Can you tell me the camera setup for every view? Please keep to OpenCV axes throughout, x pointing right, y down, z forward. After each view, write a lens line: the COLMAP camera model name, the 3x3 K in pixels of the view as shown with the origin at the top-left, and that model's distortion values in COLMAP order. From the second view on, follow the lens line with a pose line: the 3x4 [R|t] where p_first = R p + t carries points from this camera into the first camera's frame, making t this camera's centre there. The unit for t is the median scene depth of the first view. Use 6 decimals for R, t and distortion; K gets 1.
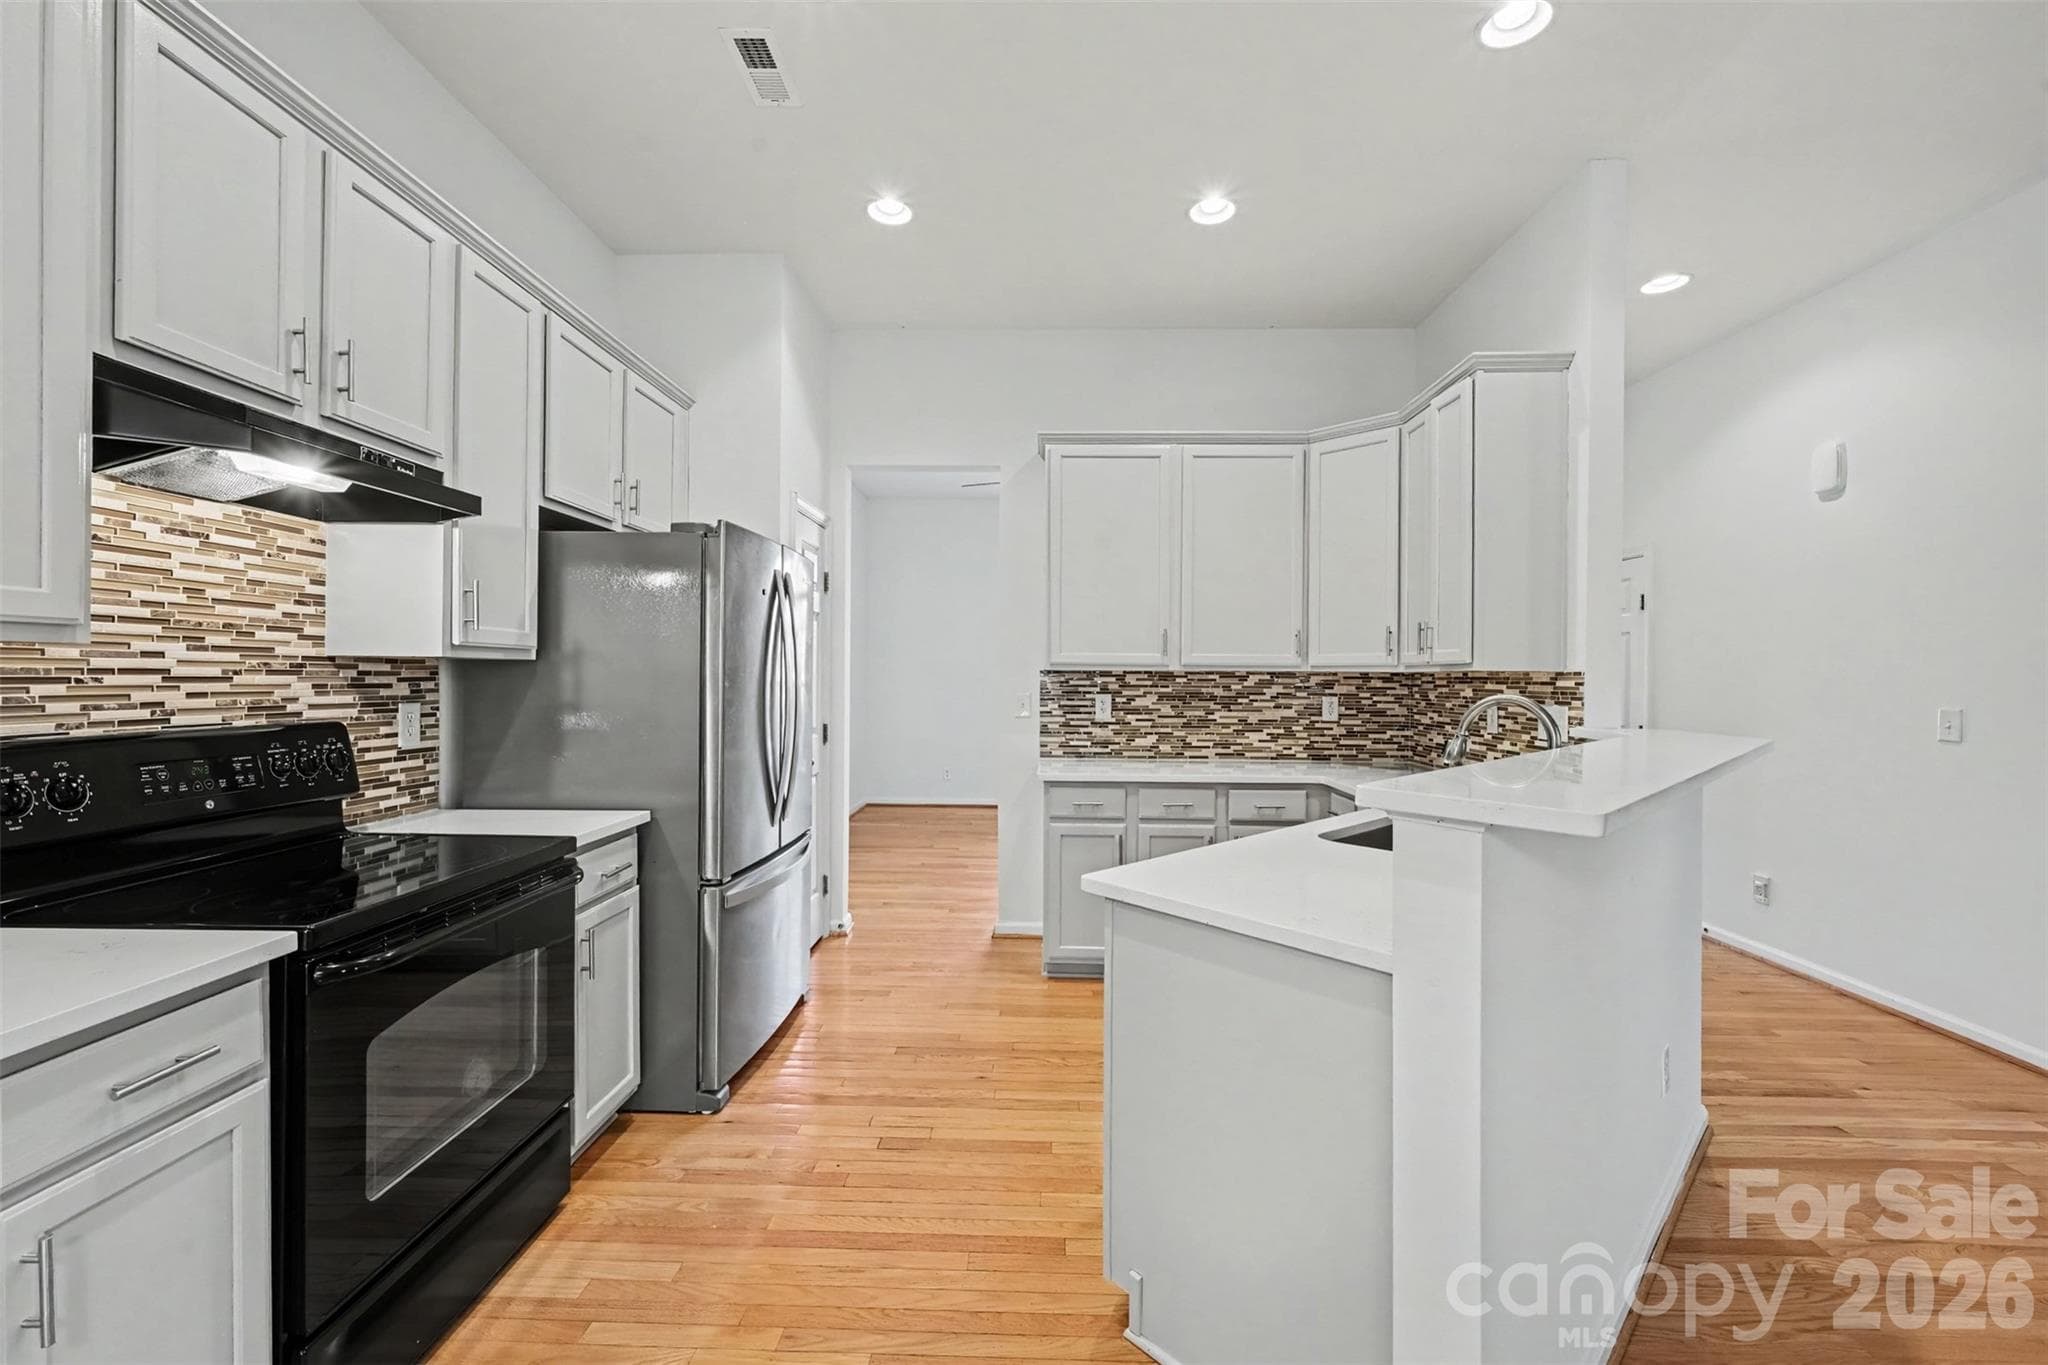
lens RADIAL K [[819.1, 0, 1024.1], [0, 819.1, 676.6], [0, 0, 1]] dist [-0.005689, 0.001194]
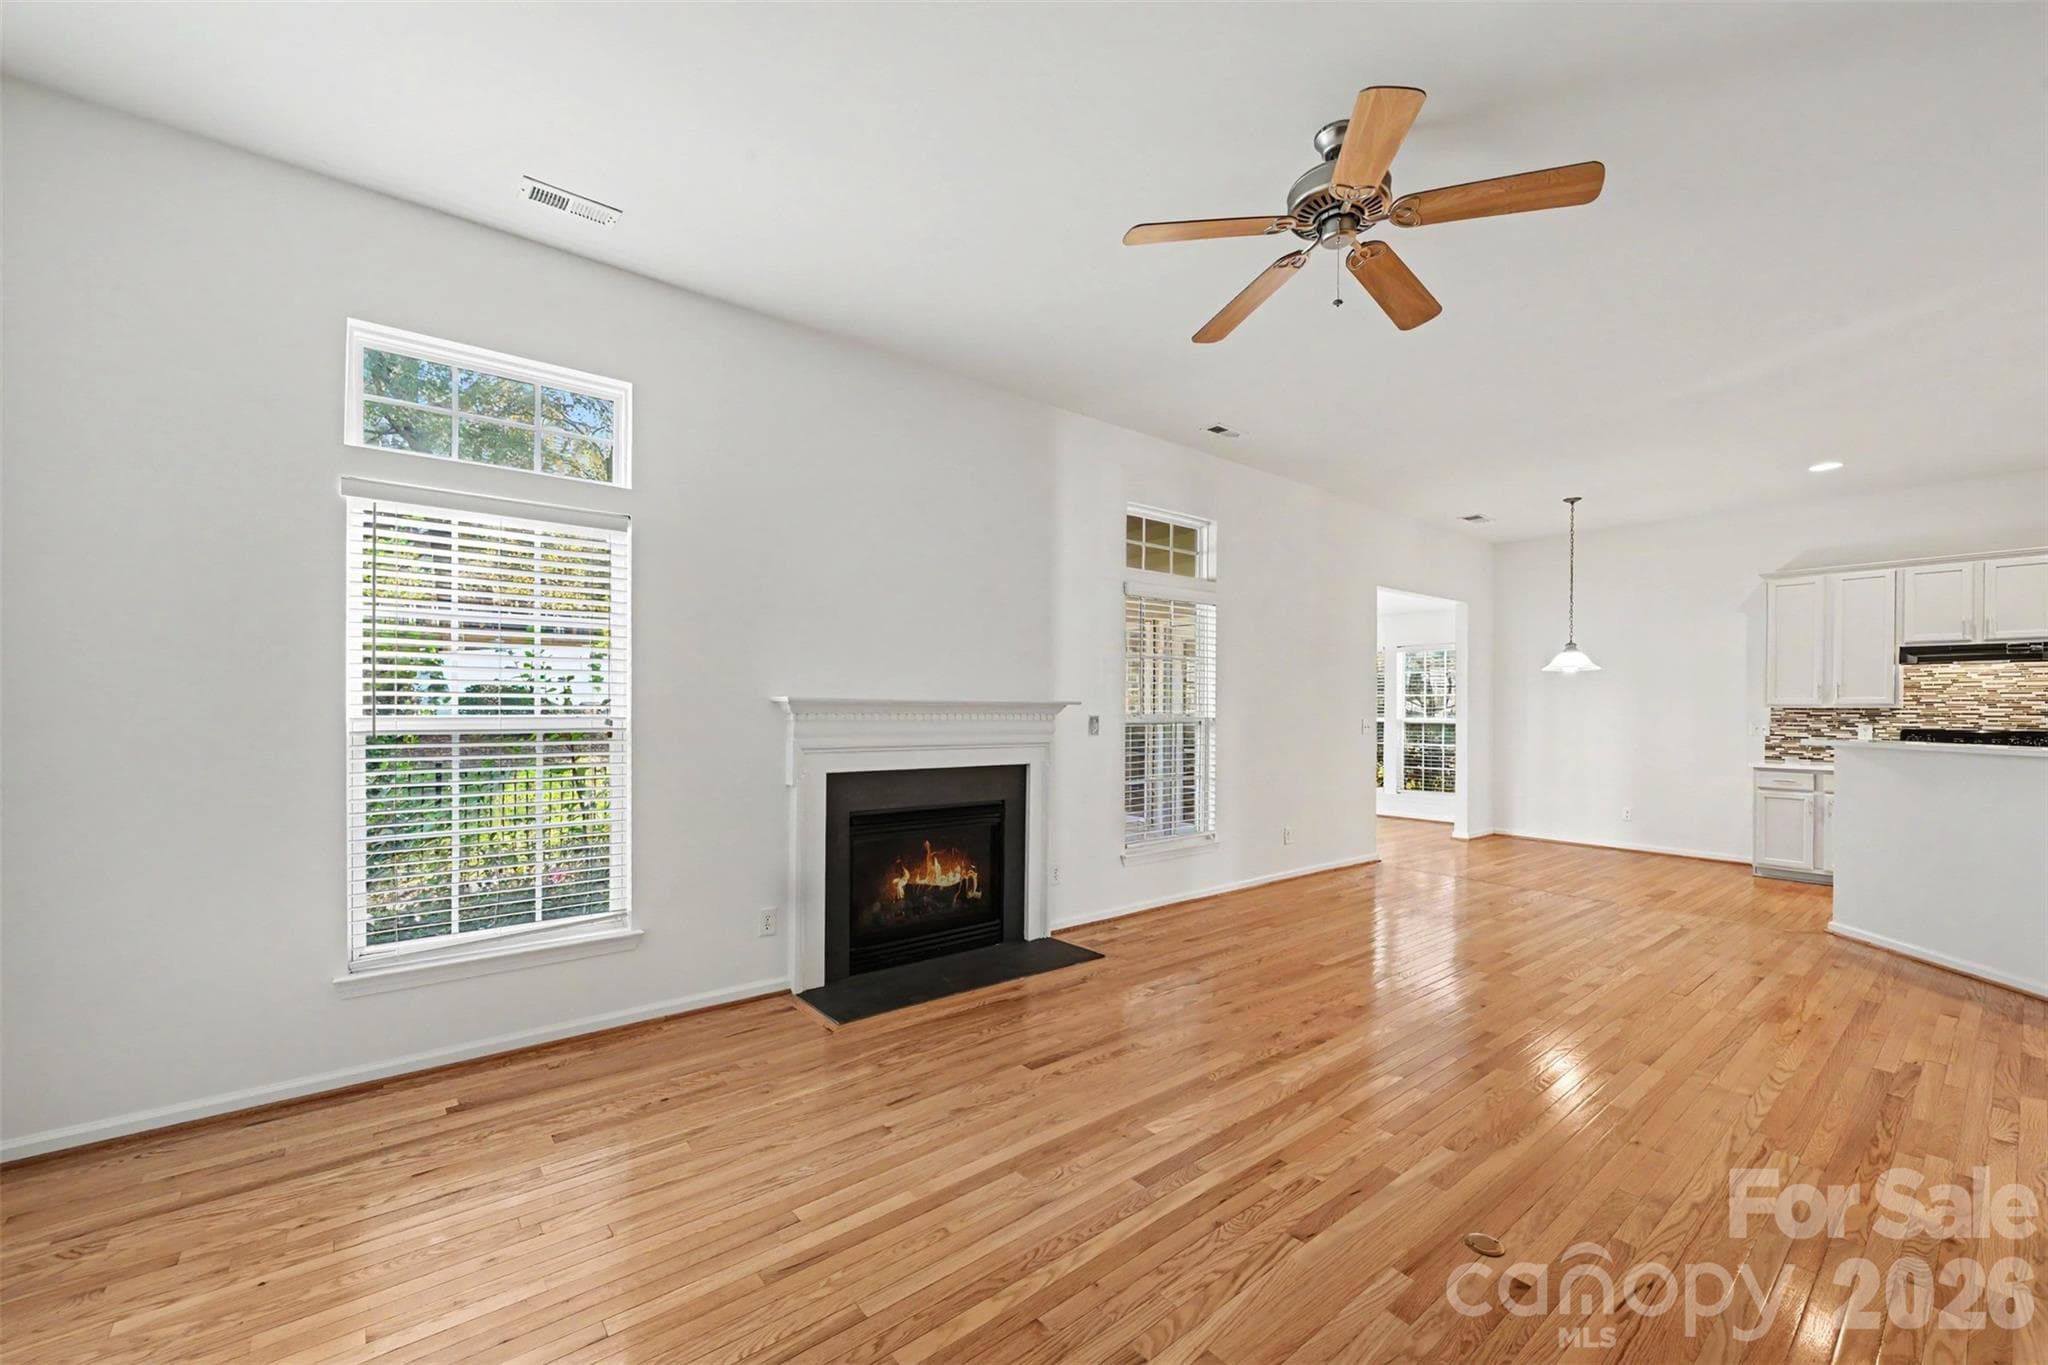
lens RADIAL K [[819.1, 0, 1006.7], [0, 819.1, 702.3], [0, 0, 1]] dist [-0.005689, 0.001194]
pose [[-0.765860, -0.016662, -0.642791, 3.446830], [-0.013569, 0.999860, -0.009752, 0.025718], [0.642864, 0.001253, -0.765979, 0.757116]]
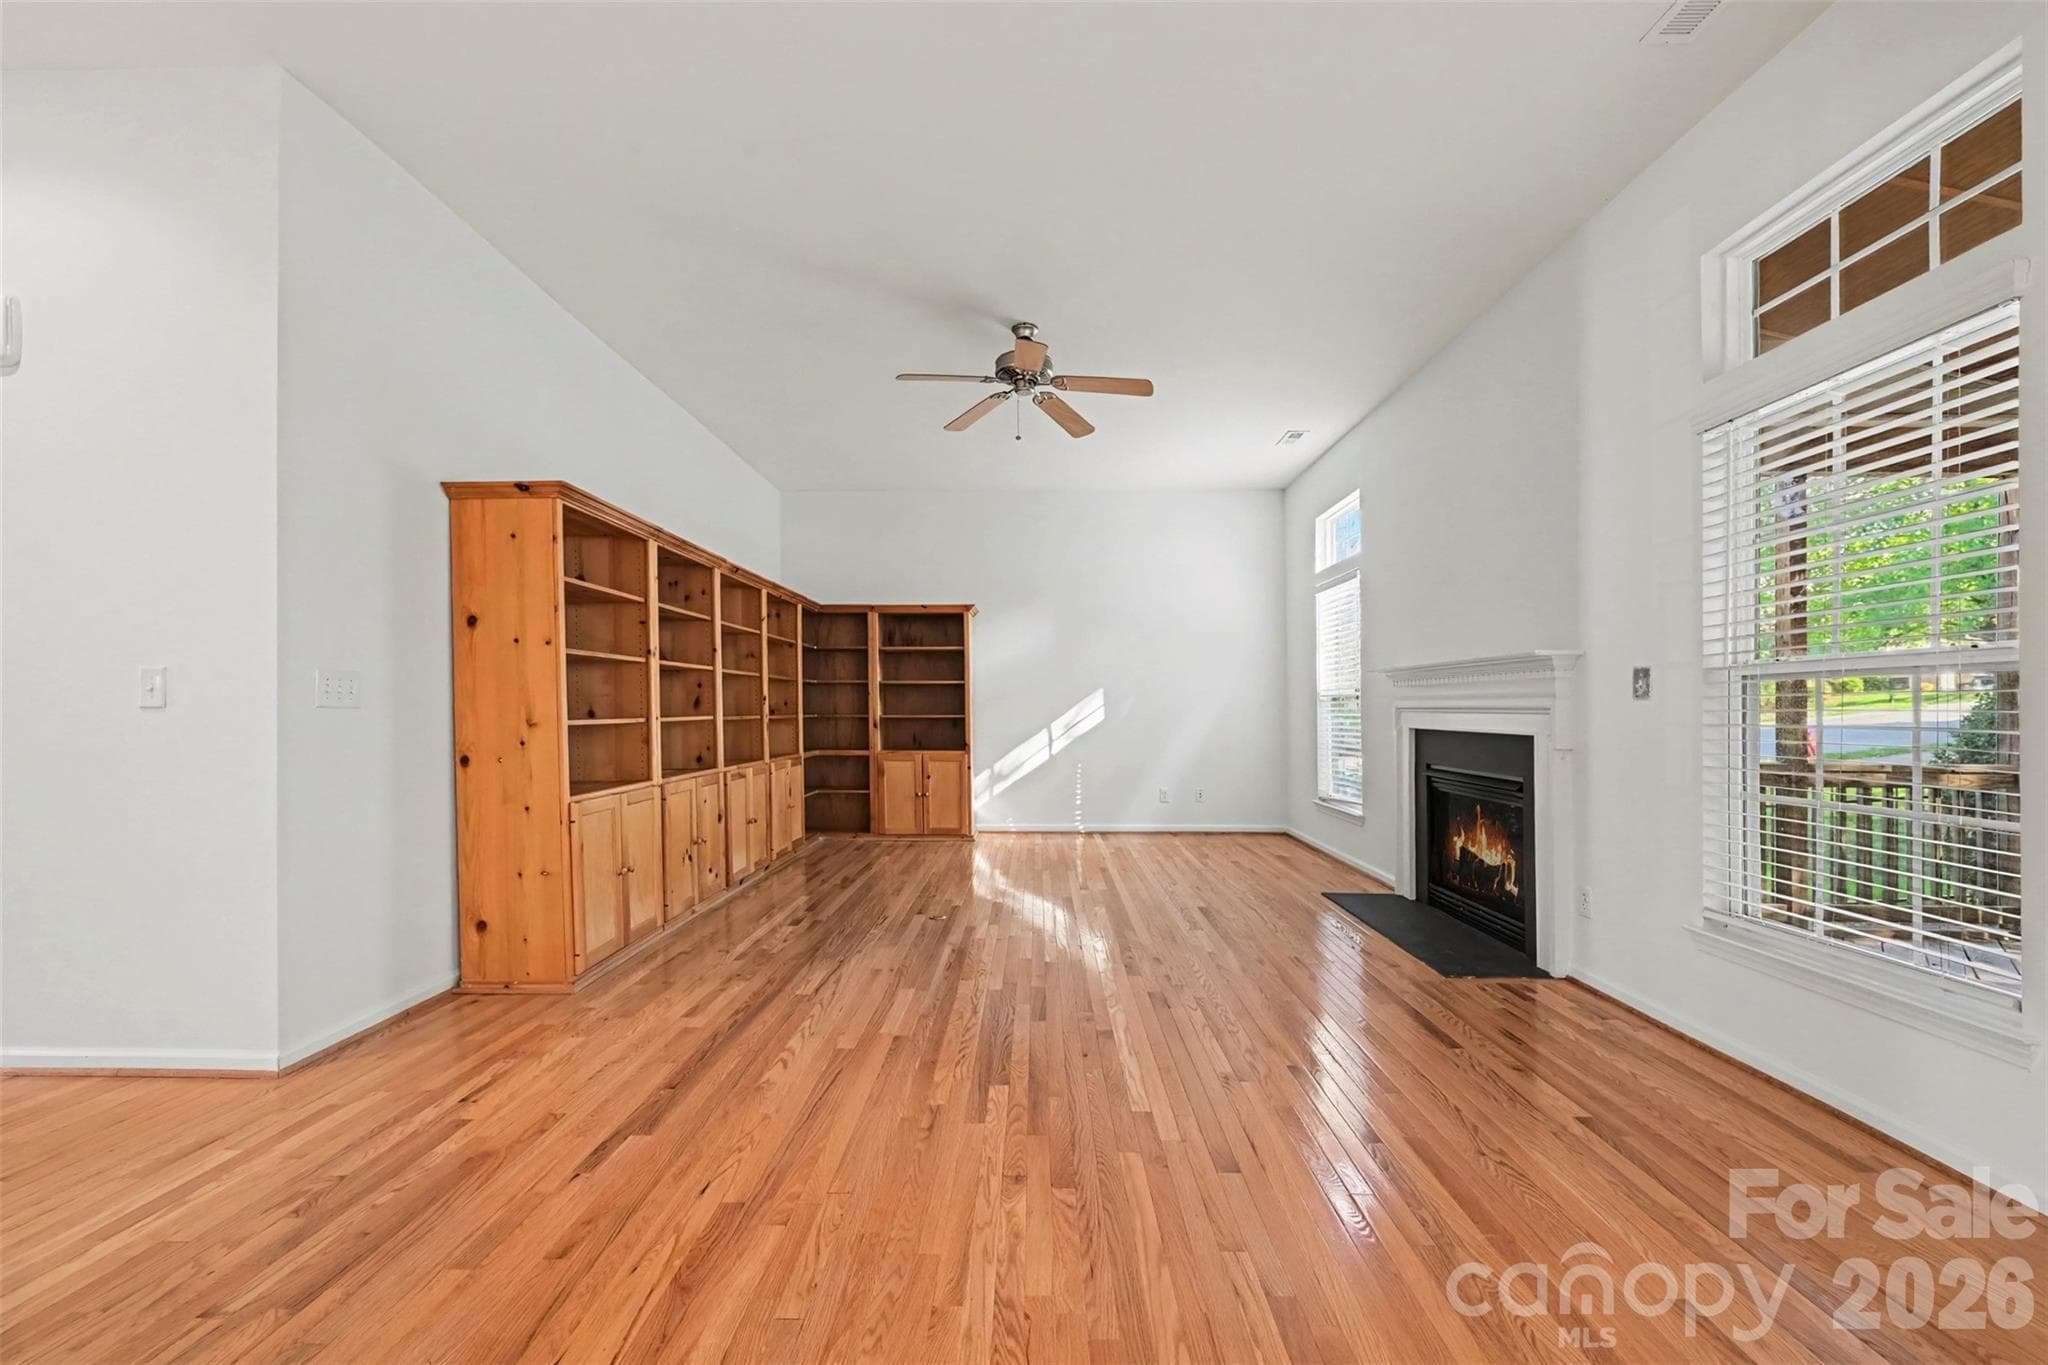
lens RADIAL K [[819.1, 0, 1026.8], [0, 819.1, 718.2], [0, 0, 1]] dist [-0.005689, 0.001194]
pose [[-0.018150, -0.019109, 0.999653, 0.442646], [-0.002990, 0.999814, 0.019058, 0.099668], [-0.999831, -0.002643, -0.018204, 0.216377]]
